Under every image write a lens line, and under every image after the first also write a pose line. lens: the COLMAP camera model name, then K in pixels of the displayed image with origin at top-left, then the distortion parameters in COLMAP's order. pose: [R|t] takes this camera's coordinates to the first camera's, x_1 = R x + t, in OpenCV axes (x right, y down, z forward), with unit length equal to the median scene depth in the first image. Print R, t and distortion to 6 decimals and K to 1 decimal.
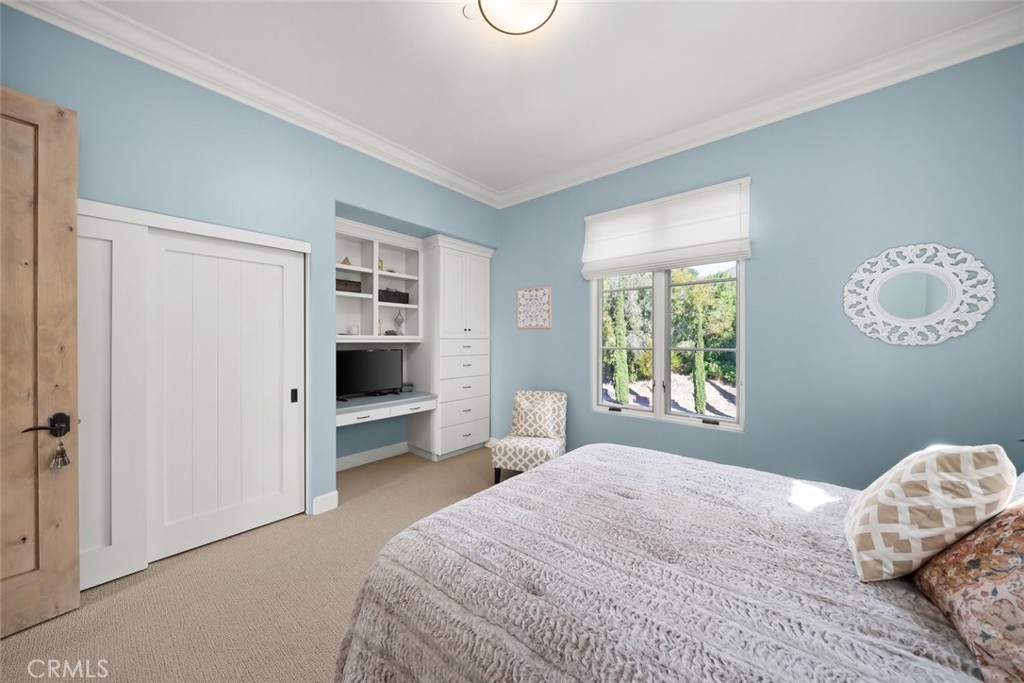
lens RADIAL K [[354.7, 0, 512.8], [0, 354.7, 337.1], [0, 0, 1]] dist [0.000173, -0.000023]
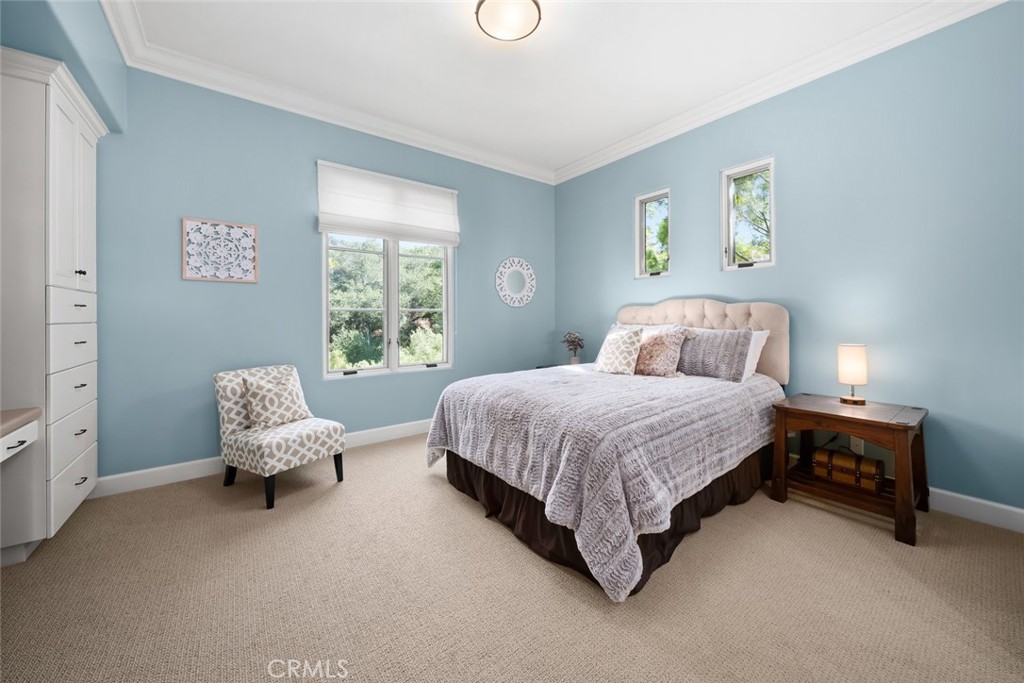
lens RADIAL K [[371.0, 0, 515.5], [0, 371.0, 316.4], [0, 0, 1]] dist [0.000158, 0.000000]
pose [[0.222502, 0.002788, 0.974928, -0.658632], [0.001197, 0.999994, -0.003133, 0.058872], [-0.974932, 0.001864, 0.222497, 0.371242]]
